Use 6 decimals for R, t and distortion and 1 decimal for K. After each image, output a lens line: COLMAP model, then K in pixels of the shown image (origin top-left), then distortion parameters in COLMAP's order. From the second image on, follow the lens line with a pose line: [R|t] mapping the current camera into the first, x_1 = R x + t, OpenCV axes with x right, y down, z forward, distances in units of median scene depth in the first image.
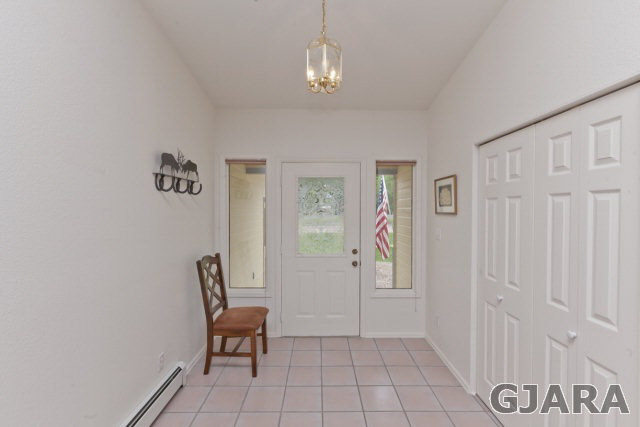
lens RADIAL K [[290.5, 0, 322.6], [0, 290.5, 210.0], [0, 0, 1]] dist [0.011353, 0.000160]
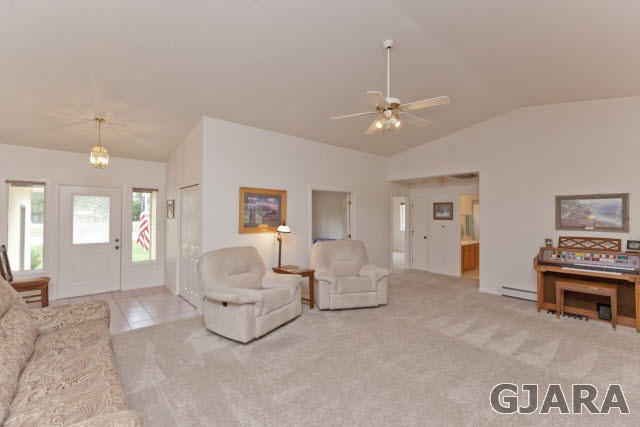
lens RADIAL K [[290.5, 0, 322.6], [0, 290.5, 210.0], [0, 0, 1]] dist [0.011353, 0.000160]
pose [[0.762537, 0.004783, 0.646927, -0.078421], [0.004017, 0.999918, -0.012128, -0.008995], [-0.646933, 0.011846, 0.762455, -1.072044]]
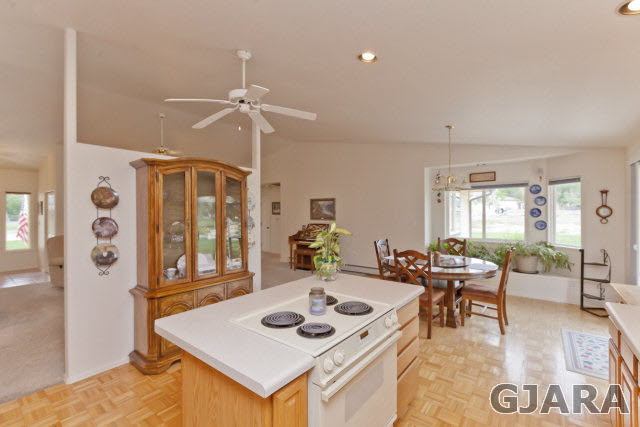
lens RADIAL K [[290.5, 0, 322.6], [0, 290.5, 210.0], [0, 0, 1]] dist [0.011353, 0.000160]
pose [[0.631842, -0.006175, 0.775073, -0.015311], [0.010375, 0.999946, -0.000491, 0.001219], [-0.775028, 0.008351, 0.631872, -2.389084]]
